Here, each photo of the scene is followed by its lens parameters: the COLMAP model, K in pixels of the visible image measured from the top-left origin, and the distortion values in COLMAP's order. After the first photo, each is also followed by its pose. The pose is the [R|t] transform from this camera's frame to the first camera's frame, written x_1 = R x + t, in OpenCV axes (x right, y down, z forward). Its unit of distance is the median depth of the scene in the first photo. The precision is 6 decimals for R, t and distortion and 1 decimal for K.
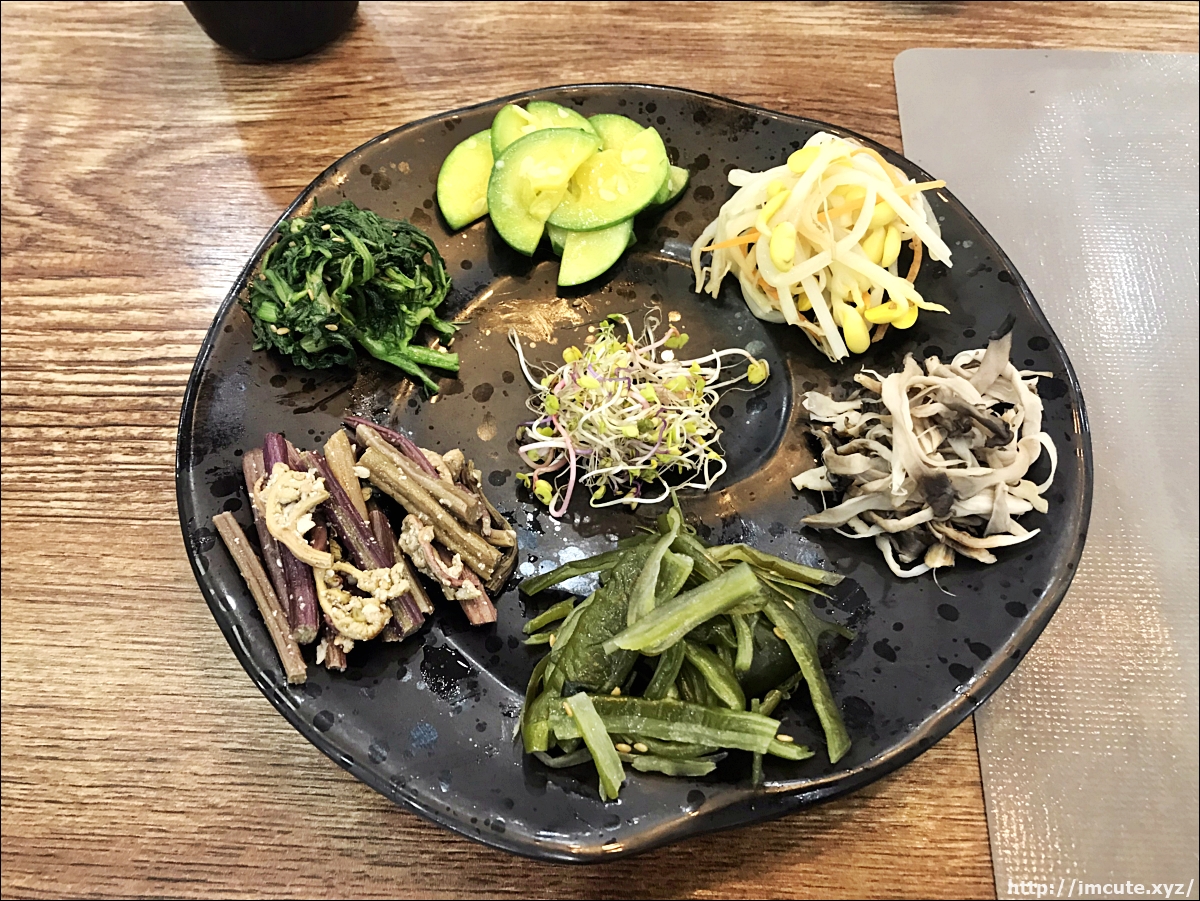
lens RADIAL K [[1004.8, 0, 594.8], [0, 1004.8, 507.3], [0, 0, 1]] dist [0.008006, 0.004275]
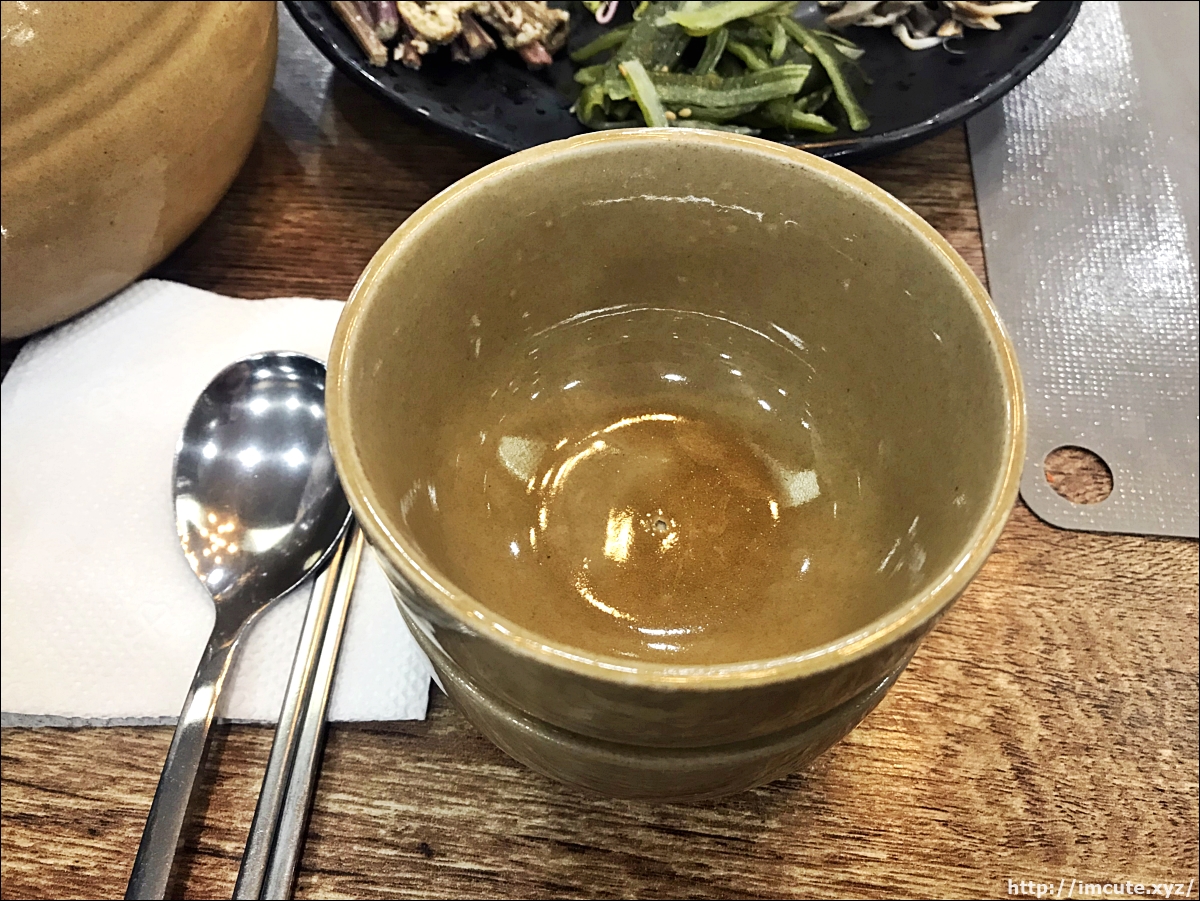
lens RADIAL K [[1004.8, 0, 599.5], [0, 1004.8, 450.4], [0, 0, 1]] dist [0.008006, 0.004275]
pose [[0.998835, 0.045287, 0.016675, -0.041961], [-0.045108, 0.998922, -0.010918, 0.514963], [-0.017152, 0.010153, 0.999801, -0.101972]]
